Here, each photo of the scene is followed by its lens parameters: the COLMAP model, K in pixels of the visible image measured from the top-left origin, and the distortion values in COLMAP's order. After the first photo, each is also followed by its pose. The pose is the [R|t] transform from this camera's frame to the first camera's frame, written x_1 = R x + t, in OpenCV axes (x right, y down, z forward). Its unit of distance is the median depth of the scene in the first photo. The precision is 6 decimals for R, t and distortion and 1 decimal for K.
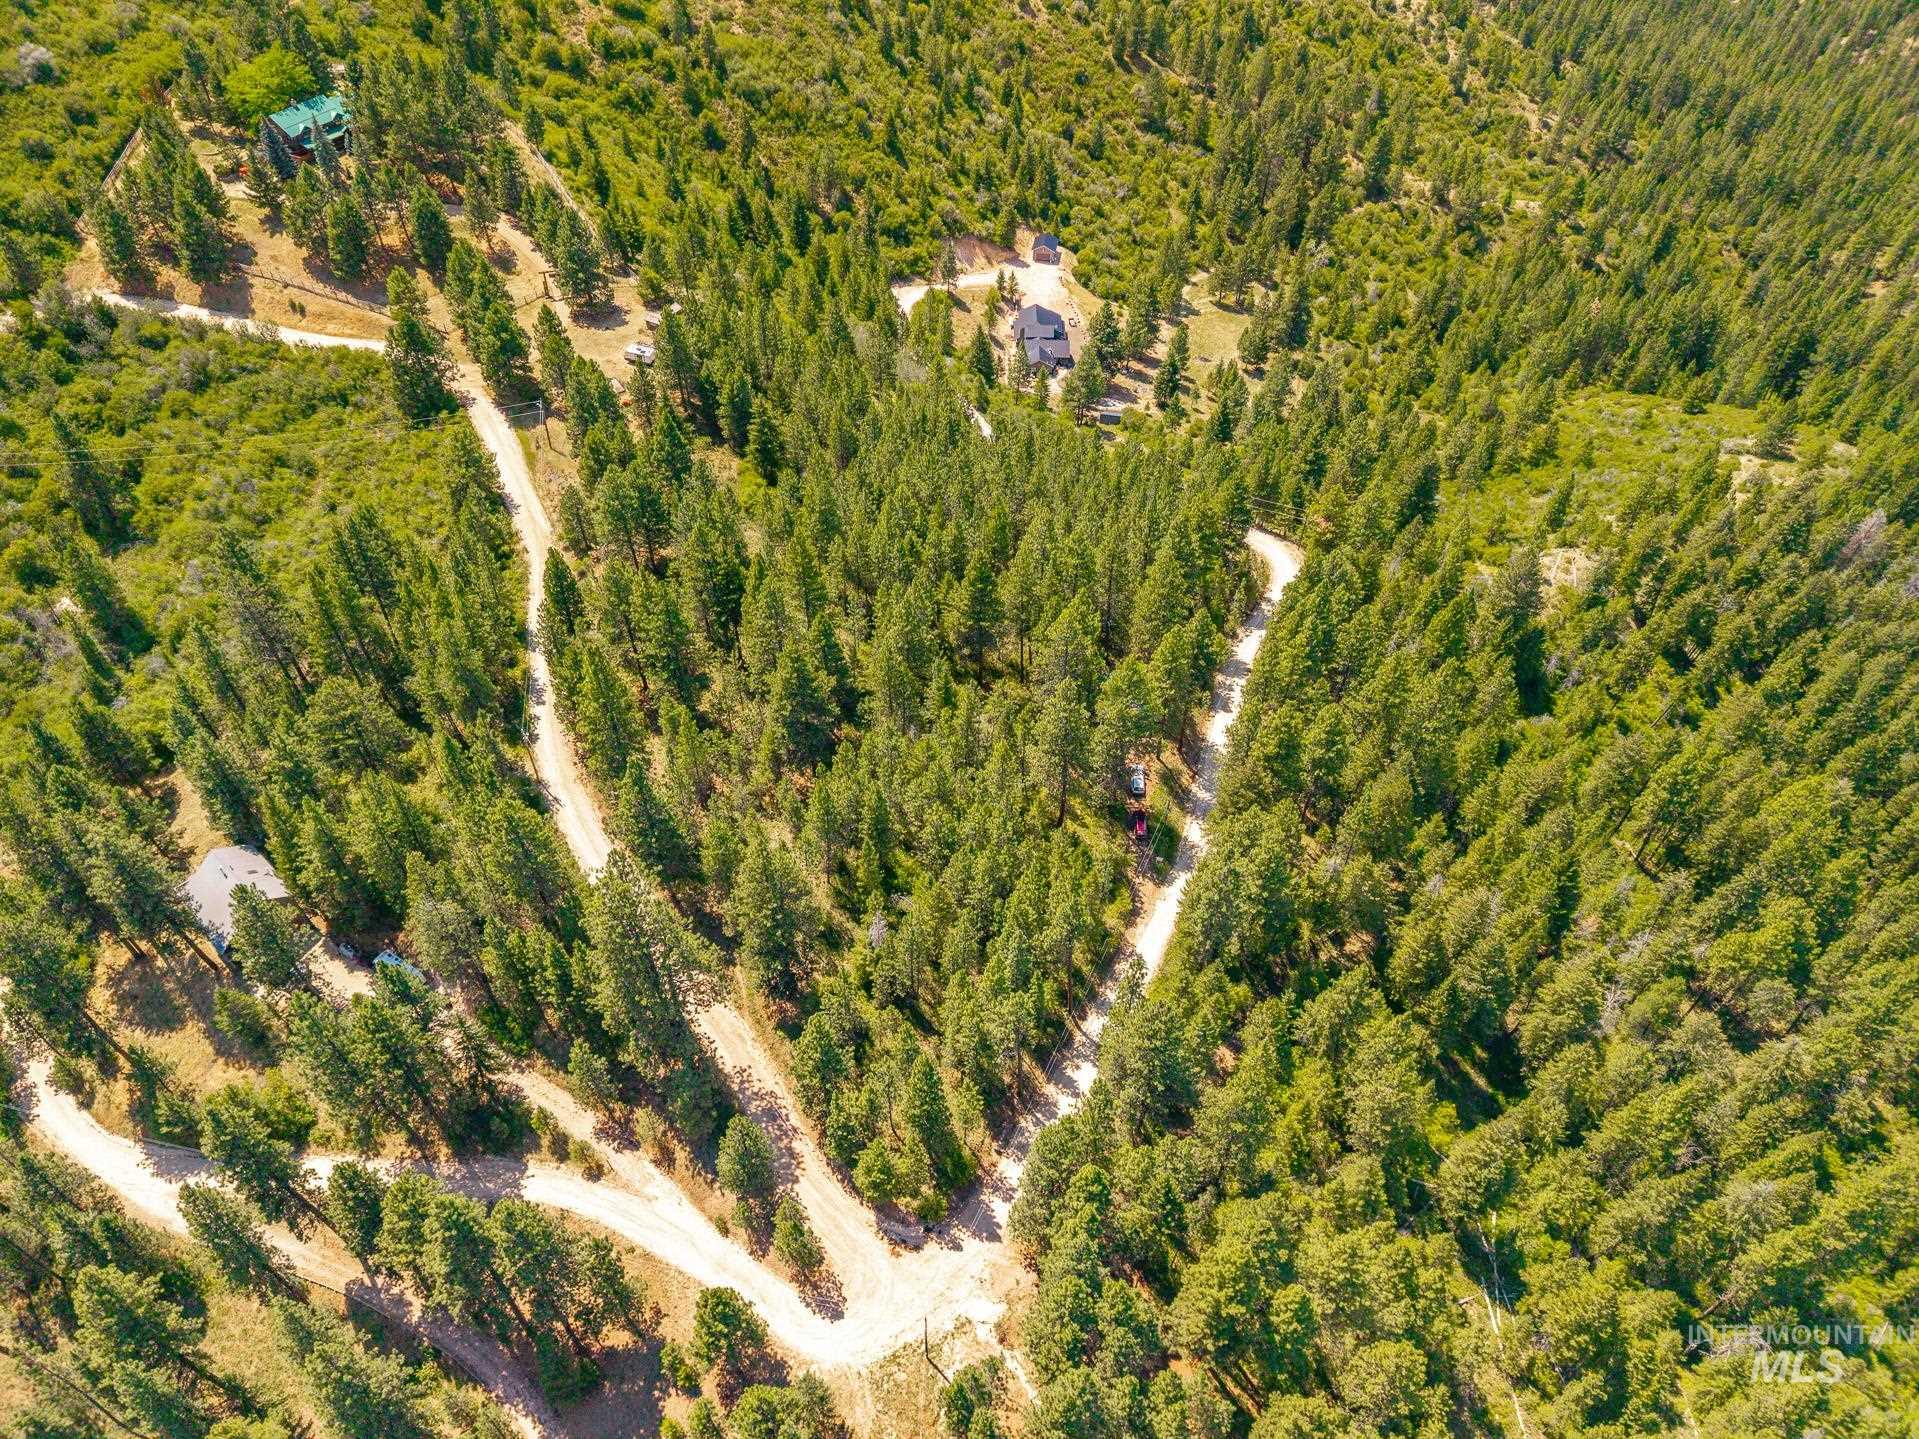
lens RADIAL K [[1283.9, 0, 960.3], [0, 1283.9, 725.6], [0, 0, 1]] dist [0.025627, -0.018953]
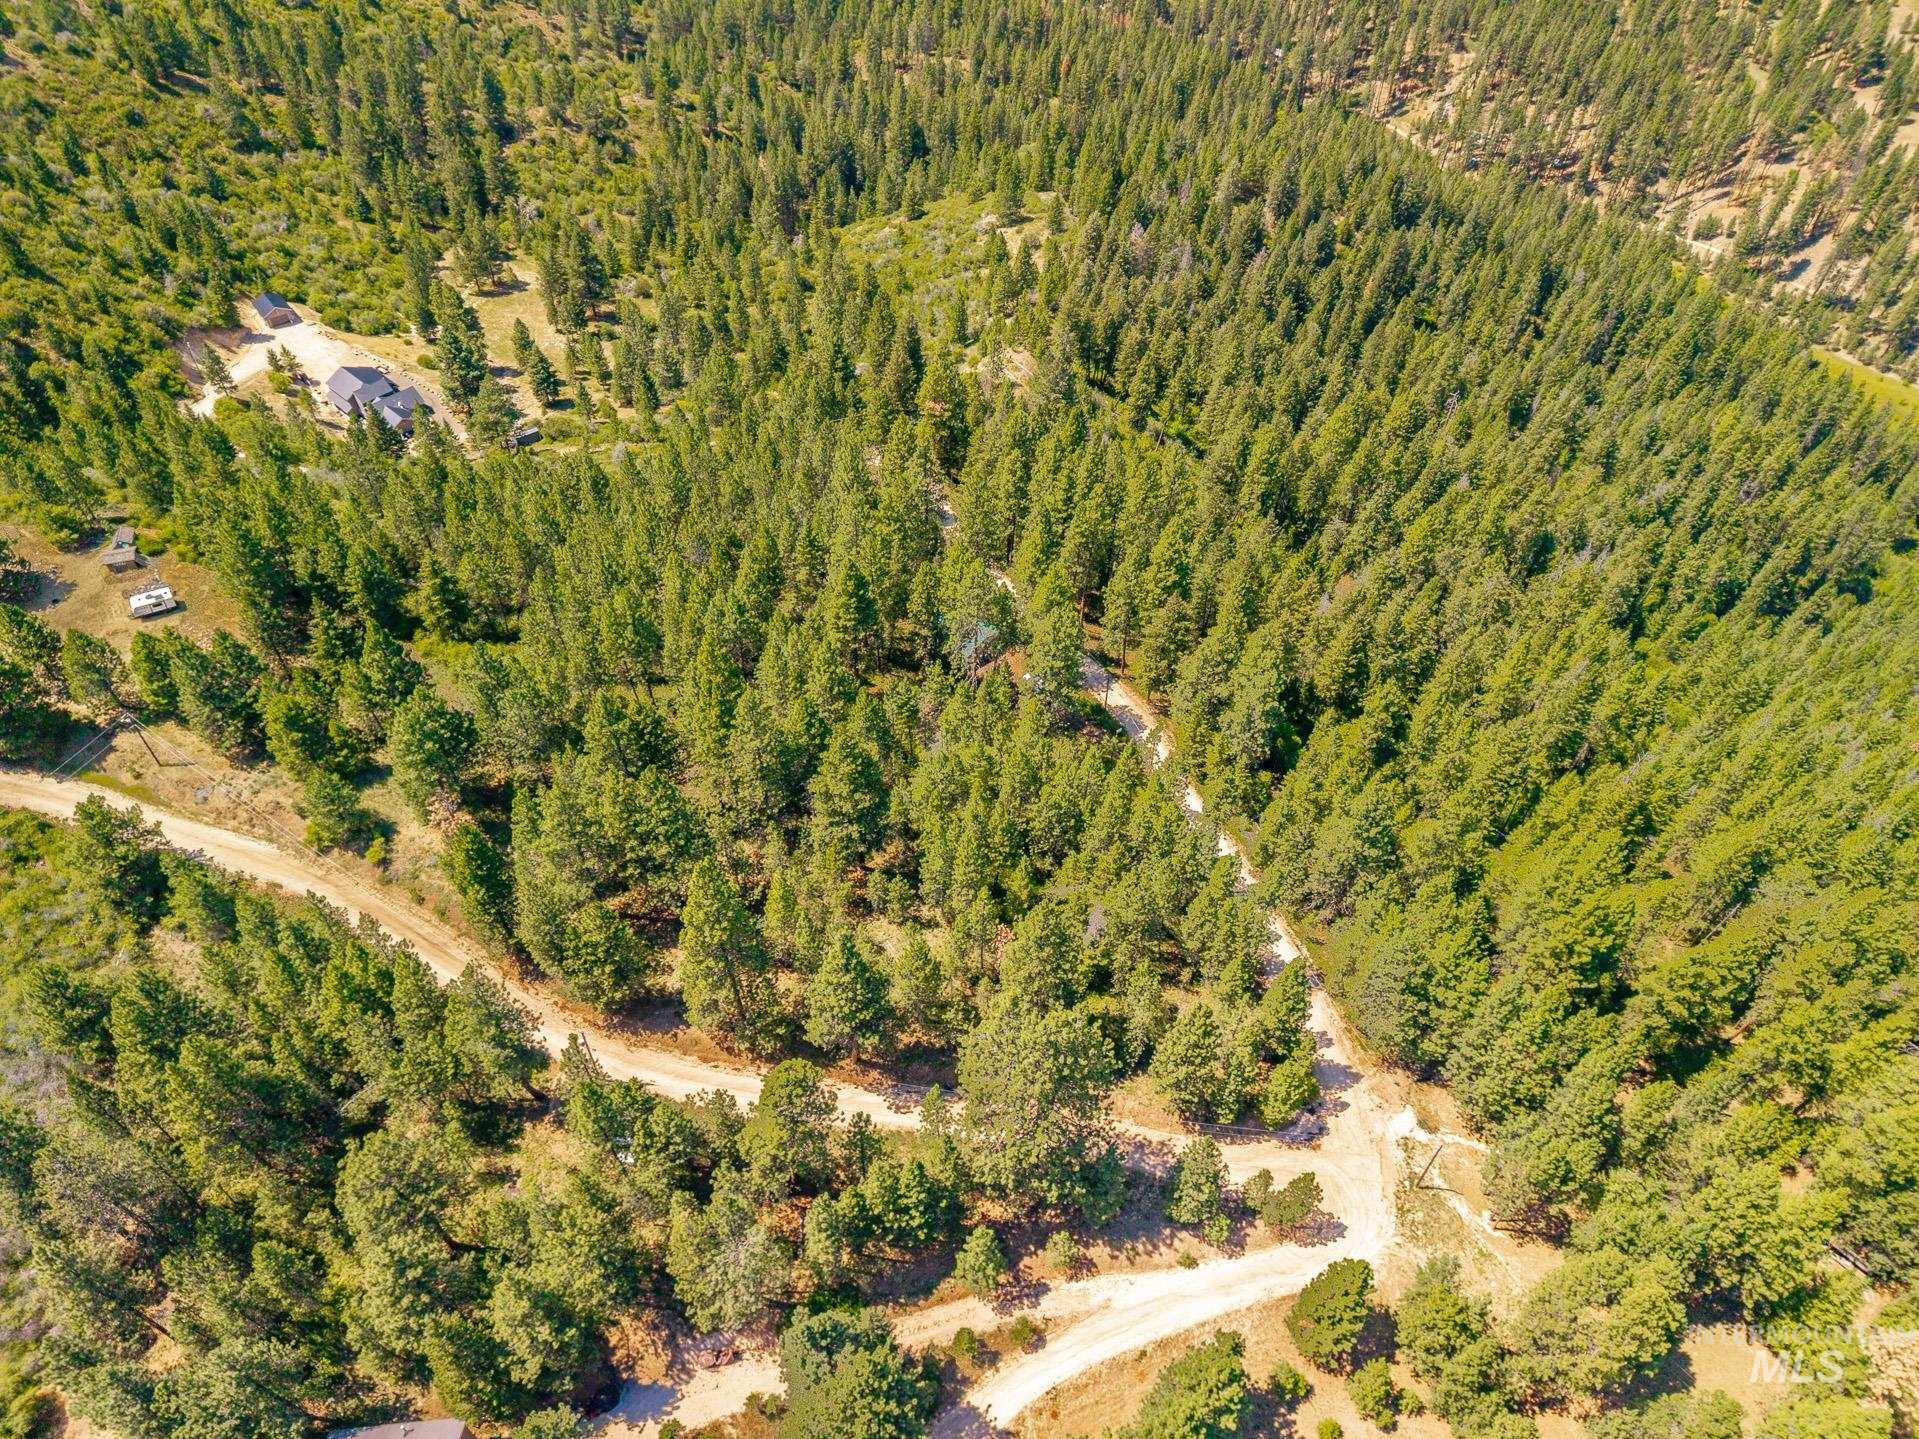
lens RADIAL K [[1283.9, 0, 940.8], [0, 1283.9, 723.4], [0, 0, 1]] dist [0.025627, -0.018953]
pose [[0.677135, -0.543775, 0.495779, -0.222074], [0.519500, 0.830425, 0.201284, -0.093374], [-0.521160, 0.121261, 0.844801, 0.089249]]
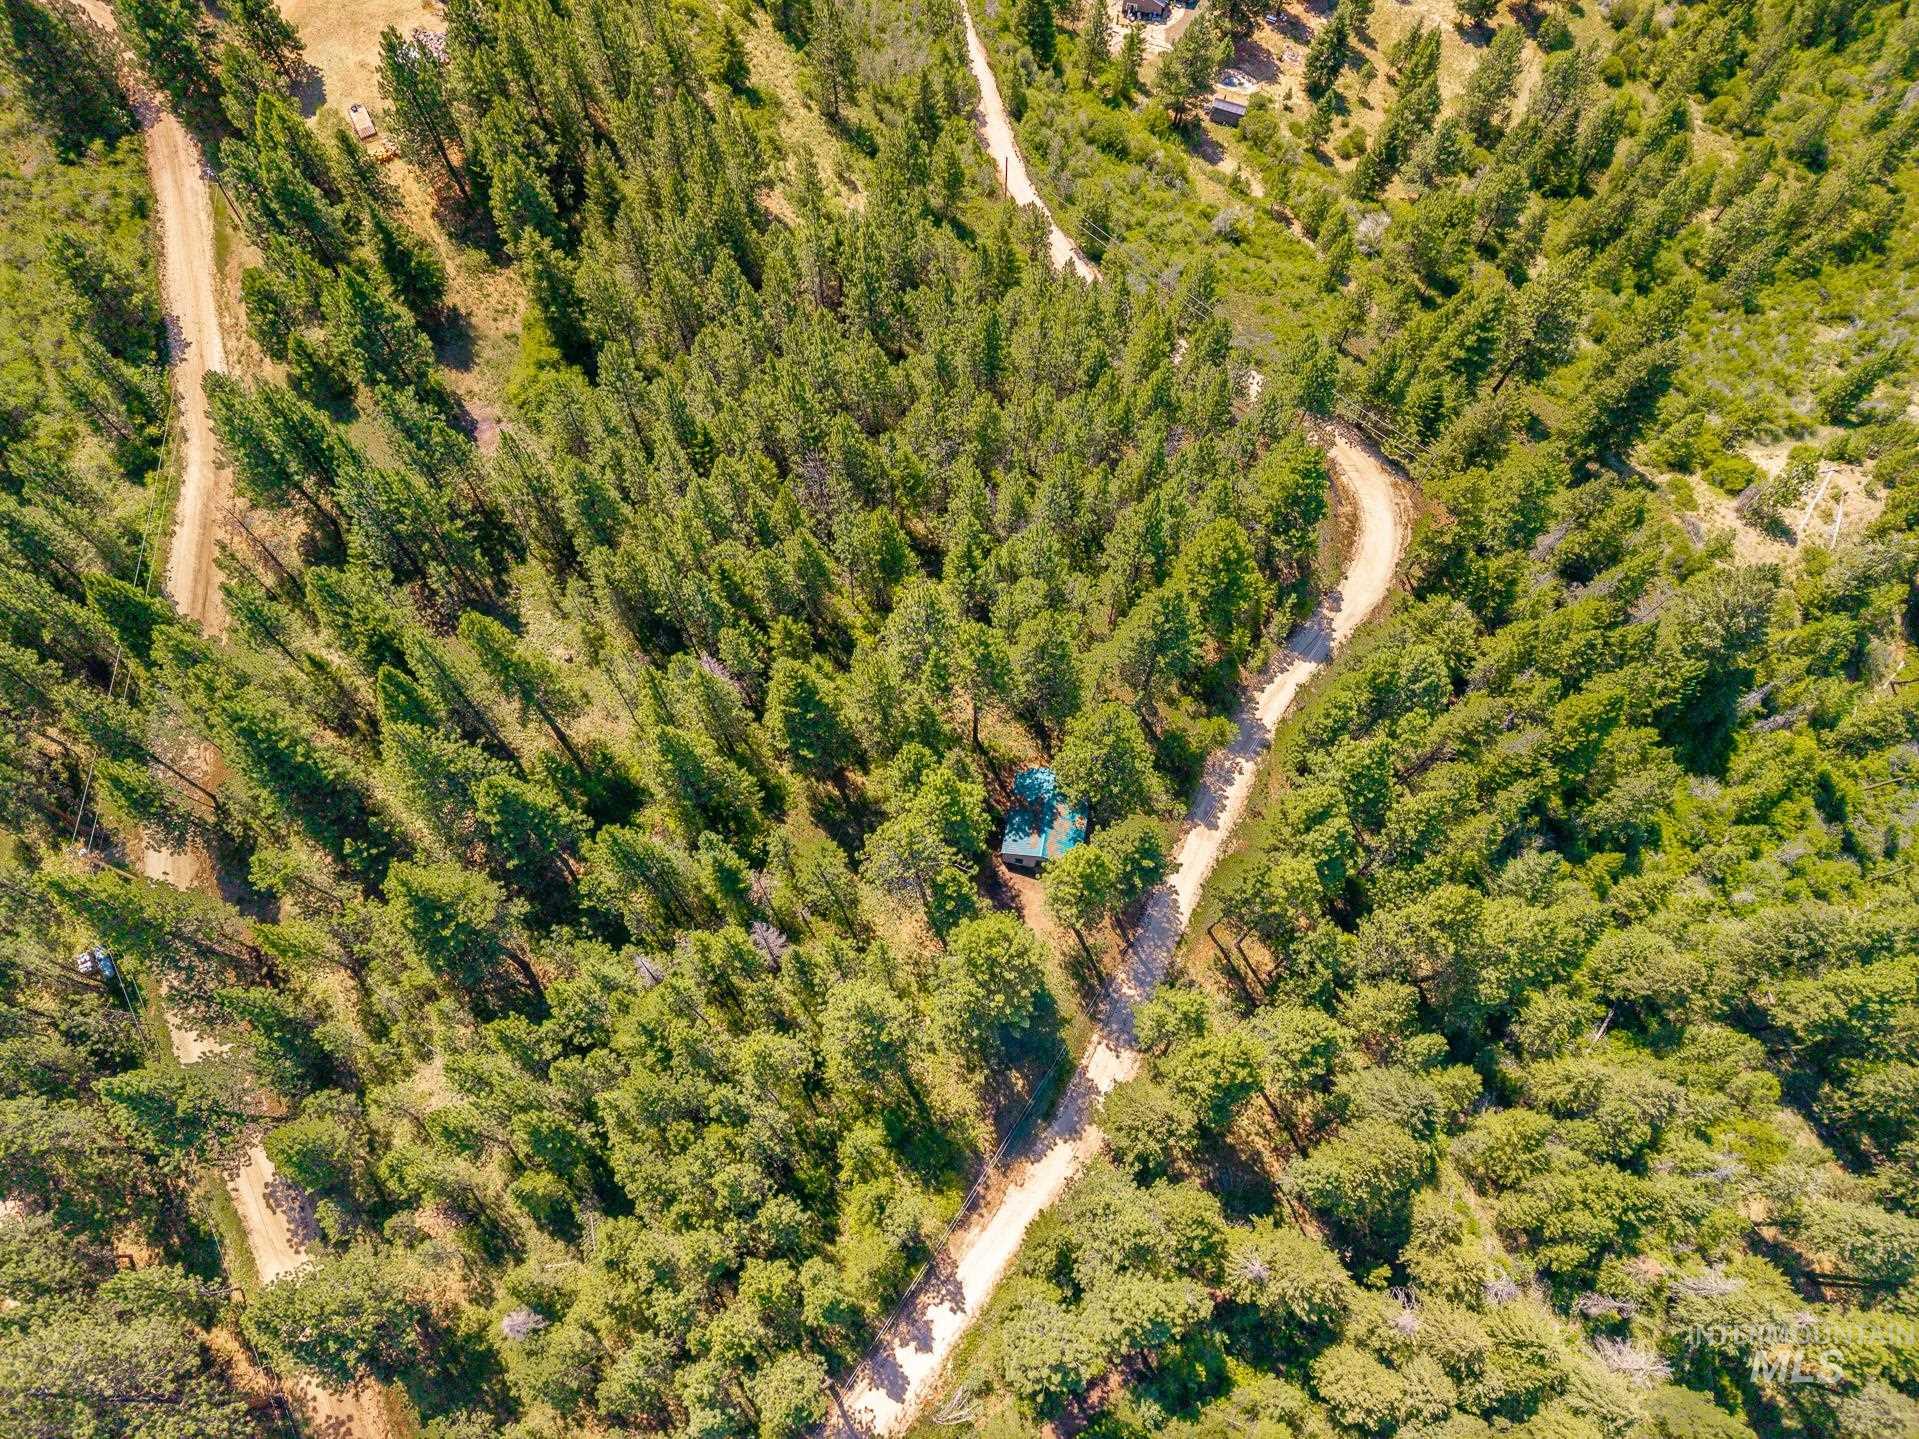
lens RADIAL K [[1283.9, 0, 959.1], [0, 1283.9, 727.6], [0, 0, 1]] dist [0.025627, -0.018953]
pose [[0.986144, 0.153520, -0.062866, 0.062403], [-0.118981, 0.918601, 0.376850, -0.162089], [0.115603, -0.364148, 0.924139, 0.212550]]
